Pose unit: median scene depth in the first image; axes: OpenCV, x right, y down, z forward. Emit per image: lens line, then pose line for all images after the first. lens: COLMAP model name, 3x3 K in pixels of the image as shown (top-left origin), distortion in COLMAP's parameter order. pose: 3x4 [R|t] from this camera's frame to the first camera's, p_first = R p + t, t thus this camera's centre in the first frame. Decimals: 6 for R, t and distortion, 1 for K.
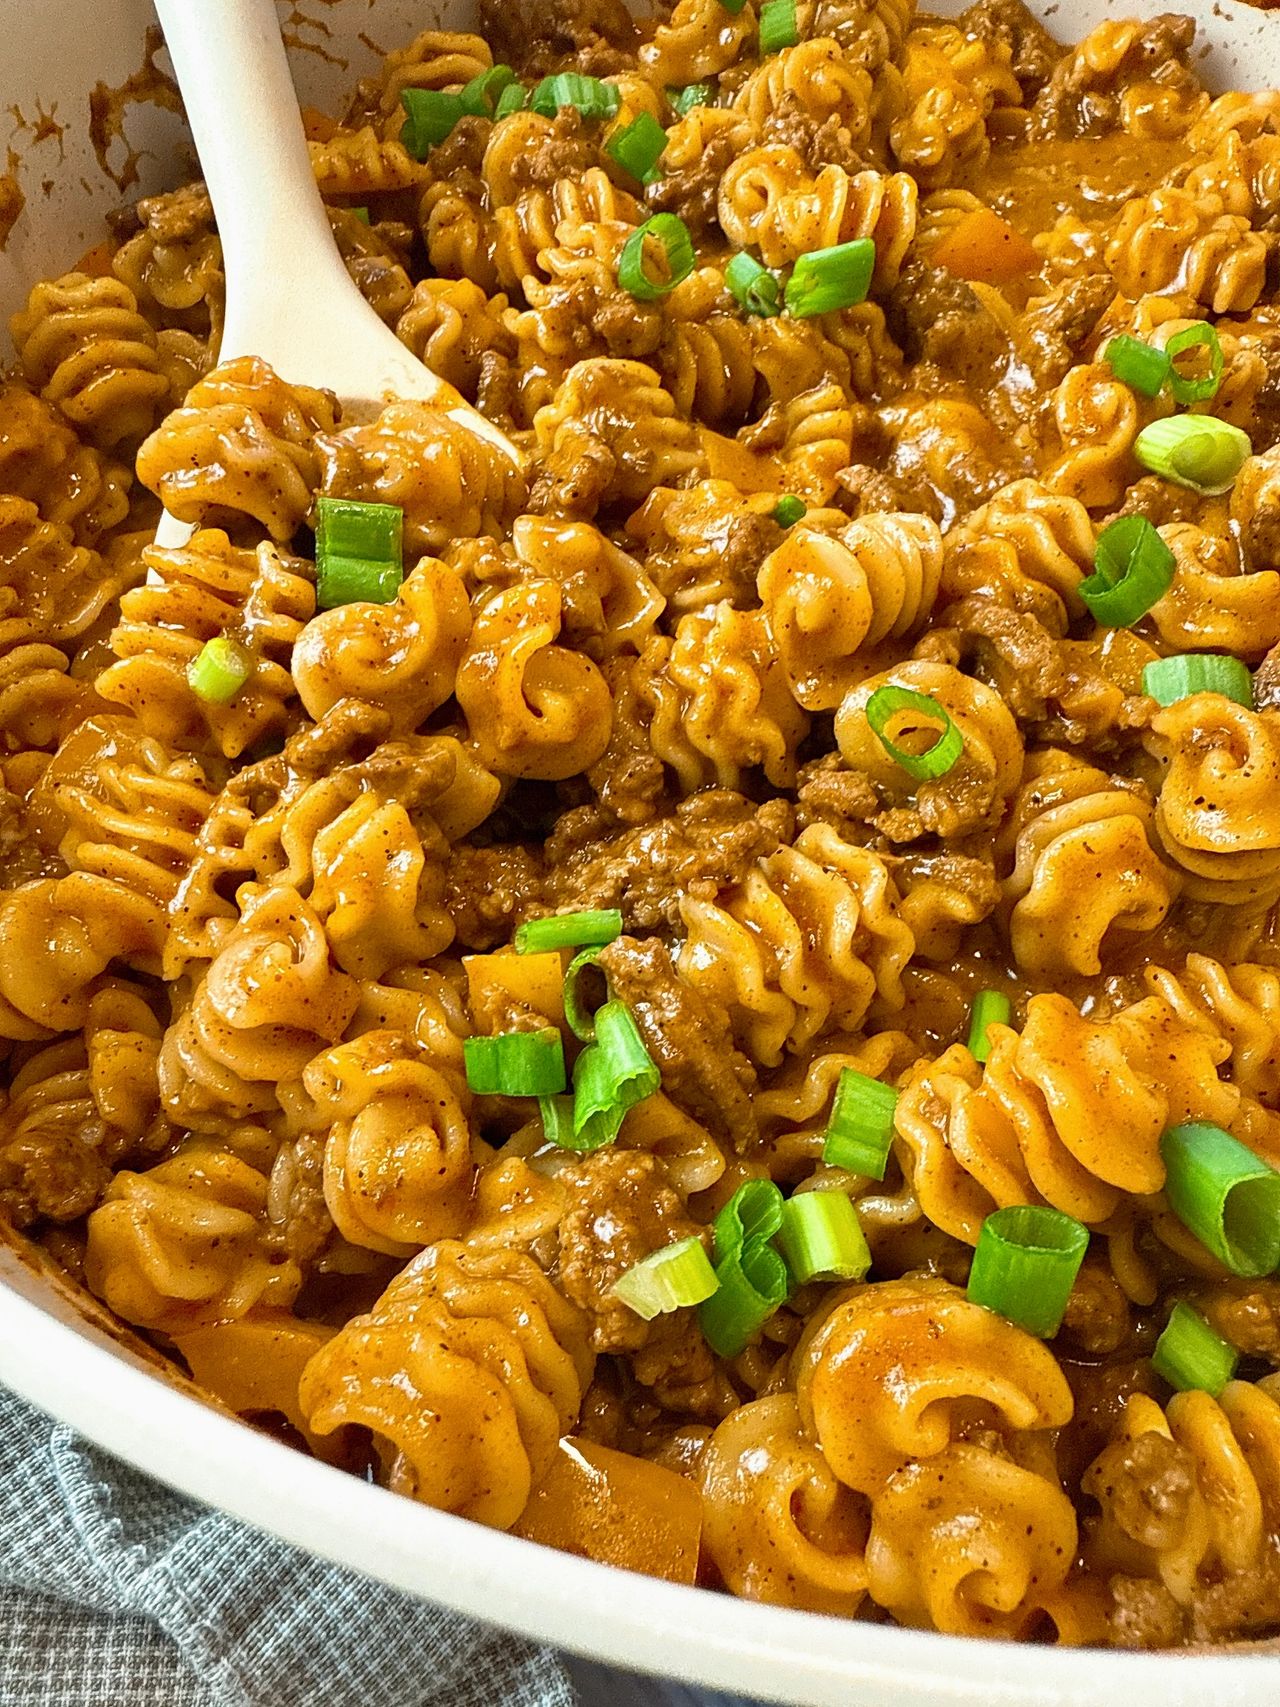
lens RADIAL K [[1248.8, 0, 640.0], [0, 1248.8, 853.5], [0, 0, 1]] dist [-0.004303, 0.000651]
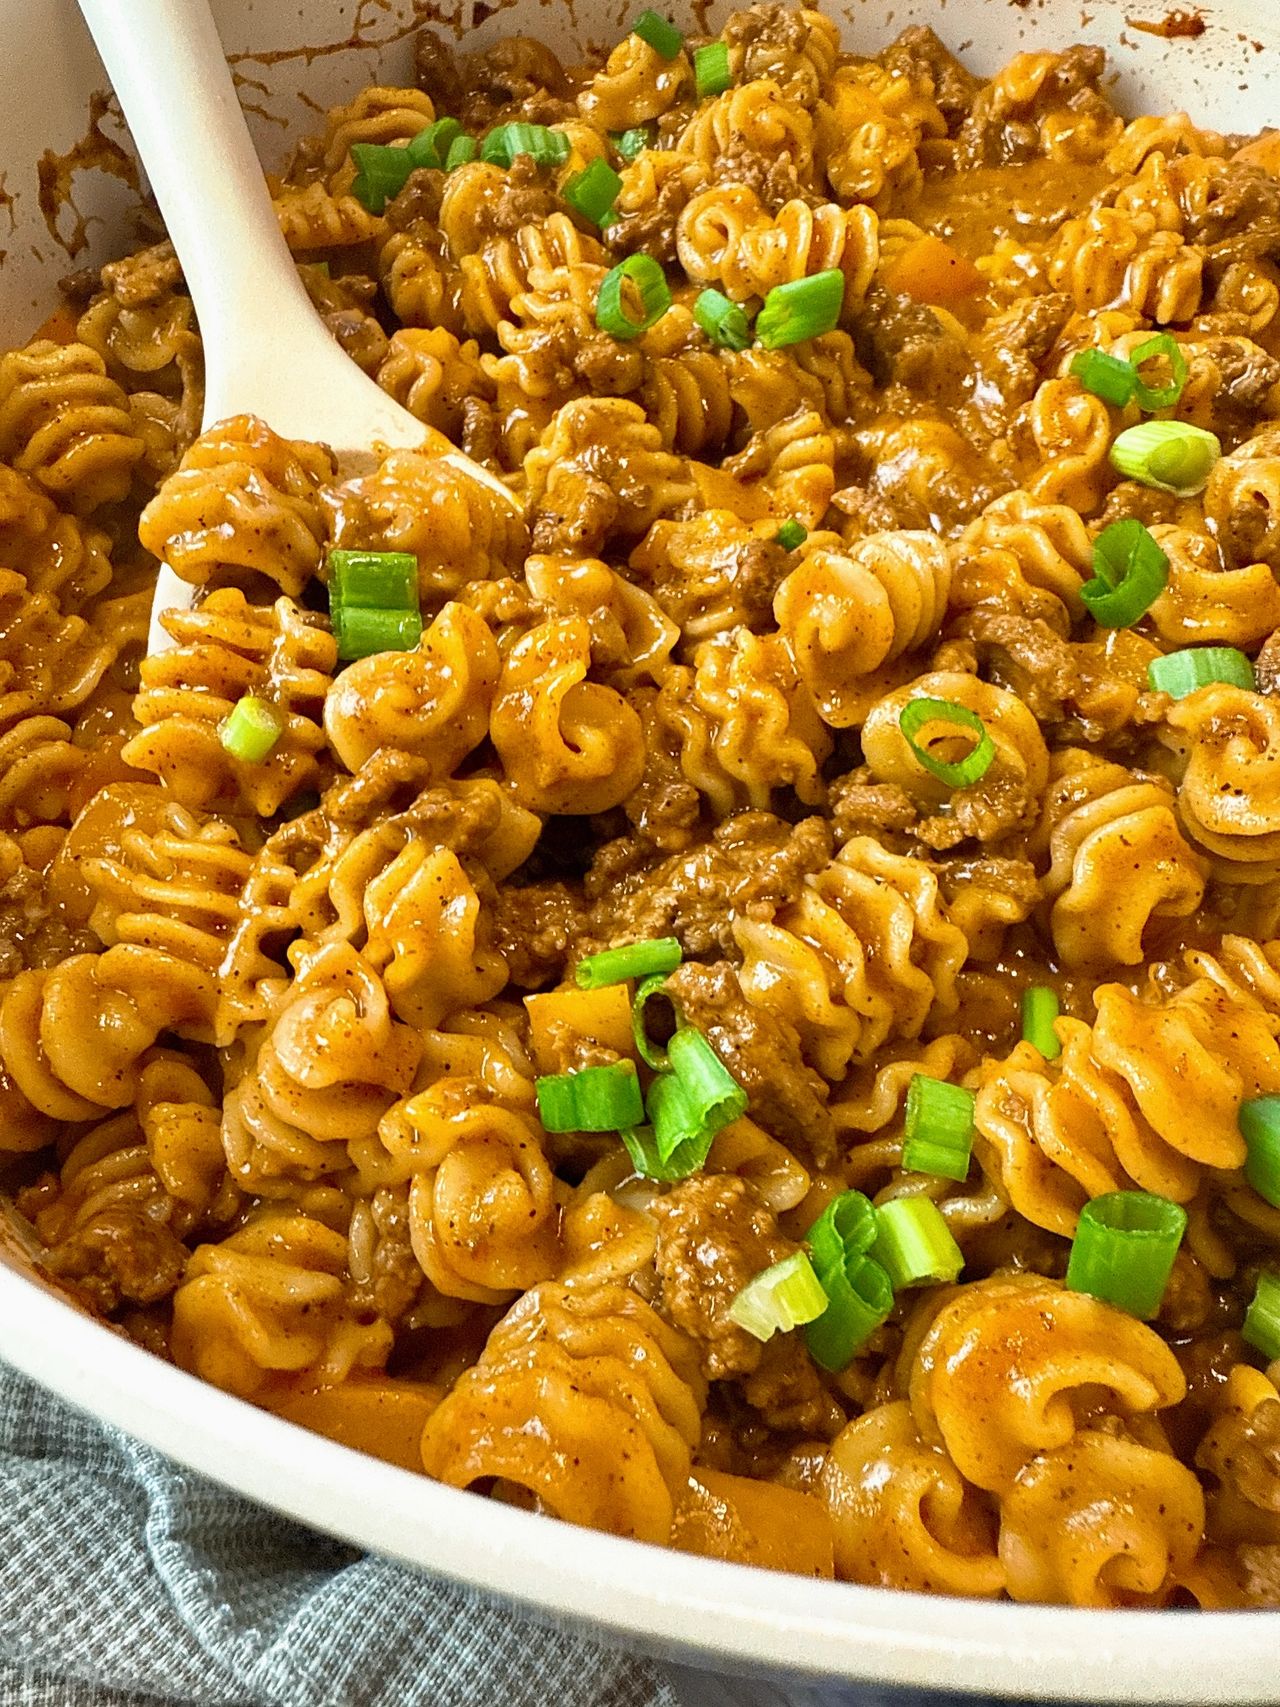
lens RADIAL K [[1248.8, 0, 640.0], [0, 1248.8, 853.5], [0, 0, 1]] dist [-0.004303, 0.000651]
pose [[0.994934, -0.076780, 0.064892, -0.098805], [0.078465, 0.996633, -0.023810, -0.000650], [-0.062845, 0.028782, 0.997608, -0.004073]]
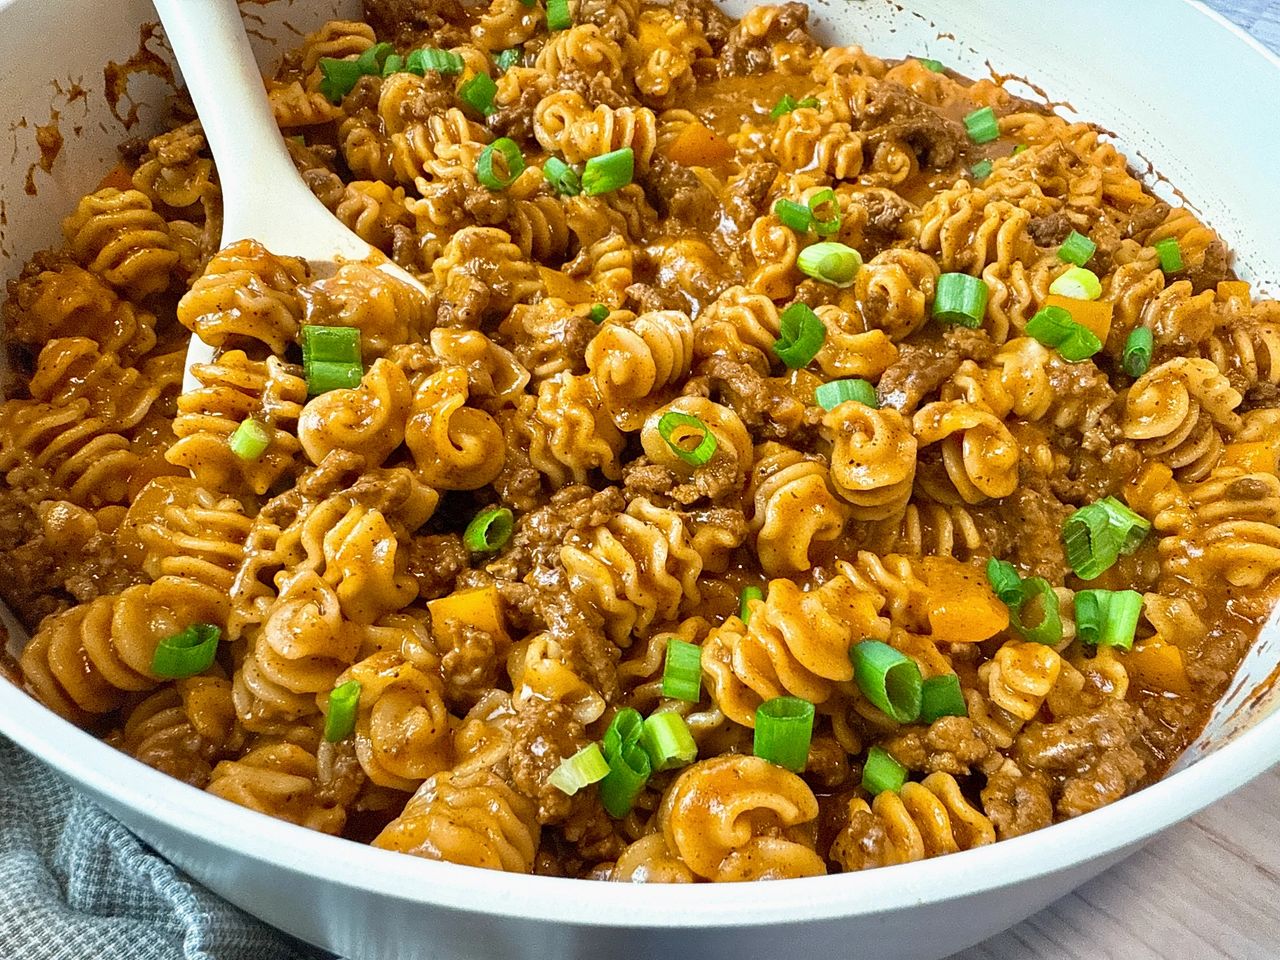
lens RADIAL K [[936.5, 0, 651.0], [0, 936.5, 483.8], [0, 0, 1]] dist [-0.004303, 0.000651]
pose [[0.981854, -0.096212, 0.163418, -0.040409], [0.108737, 0.991639, -0.069492, 0.044172], [-0.155365, 0.086000, 0.984106, -0.221335]]
